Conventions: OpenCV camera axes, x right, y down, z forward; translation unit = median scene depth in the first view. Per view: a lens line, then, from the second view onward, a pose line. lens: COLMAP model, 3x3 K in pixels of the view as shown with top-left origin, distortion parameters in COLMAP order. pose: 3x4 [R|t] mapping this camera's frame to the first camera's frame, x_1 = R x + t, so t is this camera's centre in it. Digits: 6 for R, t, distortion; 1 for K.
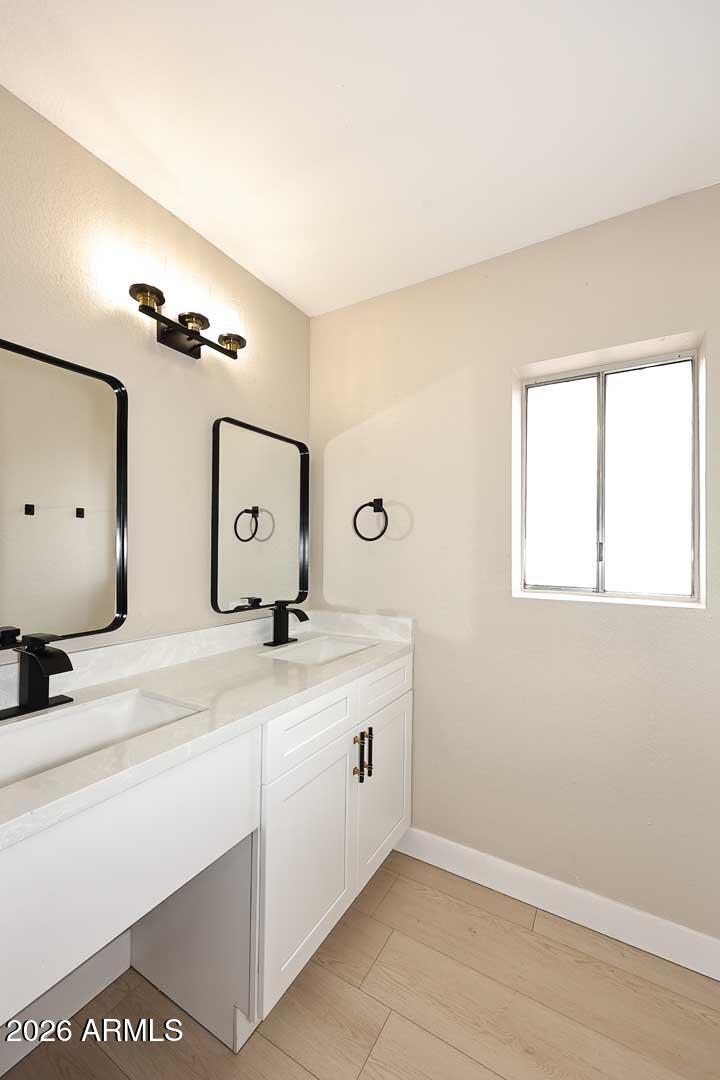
lens RADIAL K [[432.9, 0, 354.0], [0, 432.9, 541.0], [0, 0, 1]] dist [-0.005376, 0.001029]
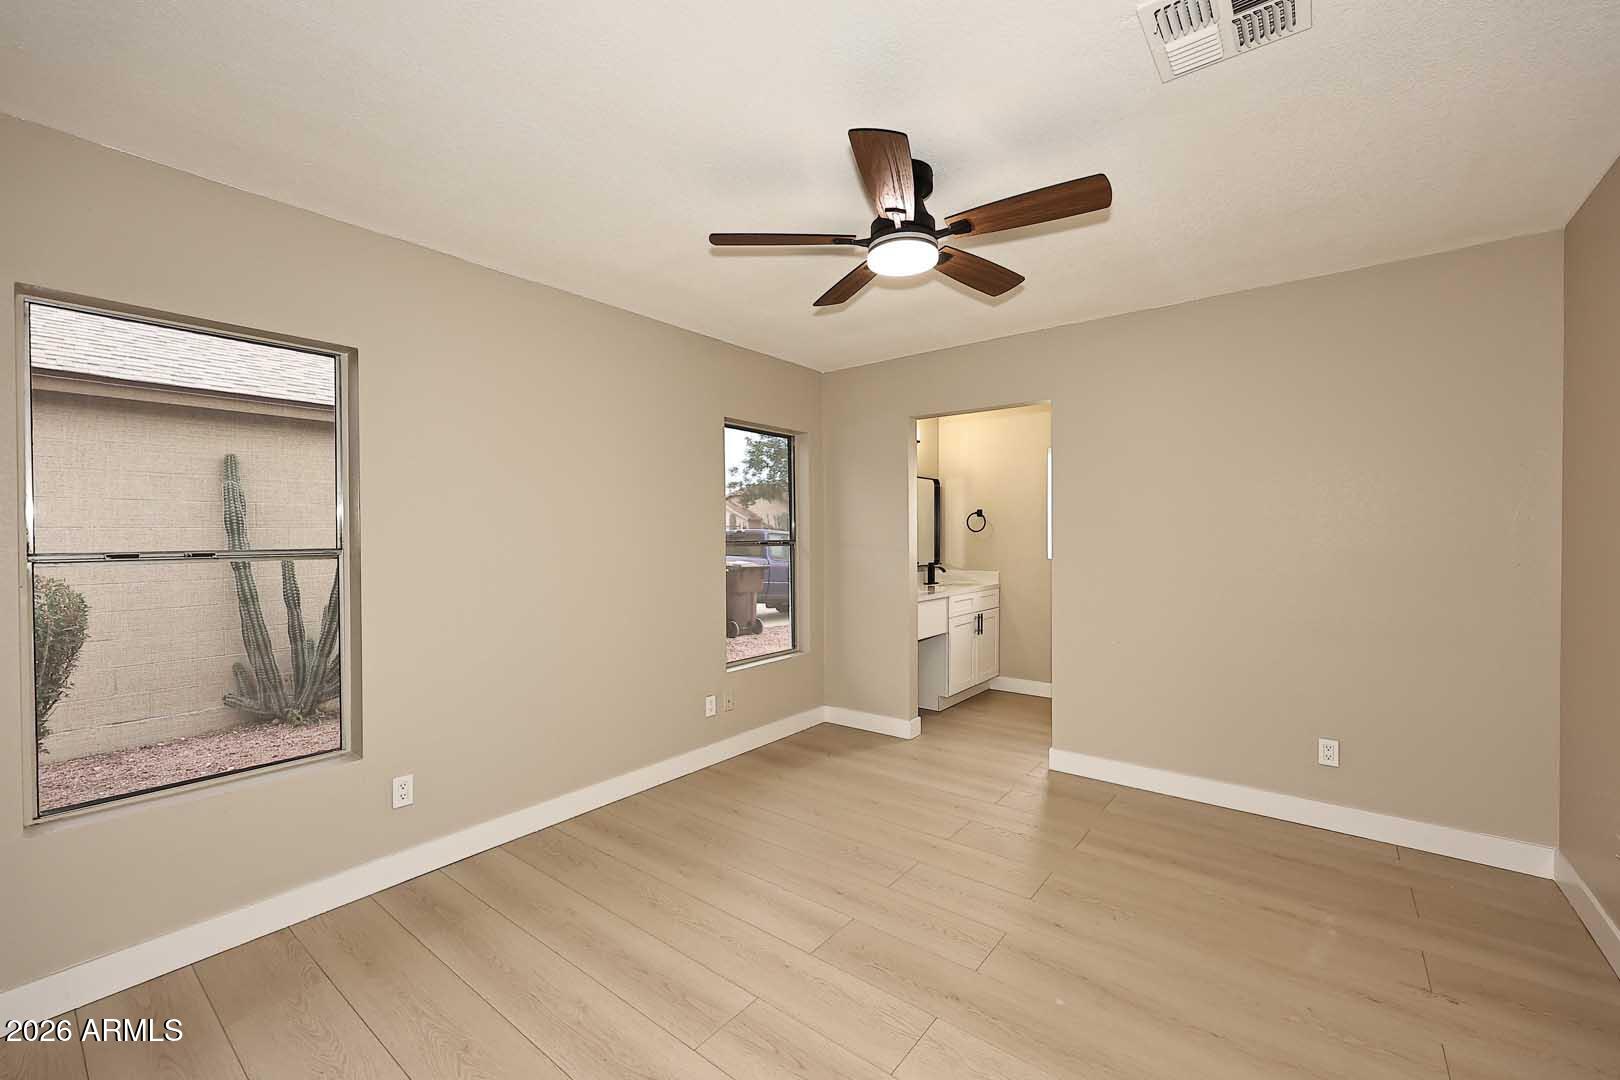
lens RADIAL K [[649.3, 0, 817.2], [0, 649.3, 541.5], [0, 0, 1]] dist [-0.005376, 0.001029]
pose [[0.995203, -0.002464, -0.097799, -0.454075], [0.004203, 0.999837, 0.017585, -0.014899], [0.097739, -0.017912, 0.995051, -2.301413]]
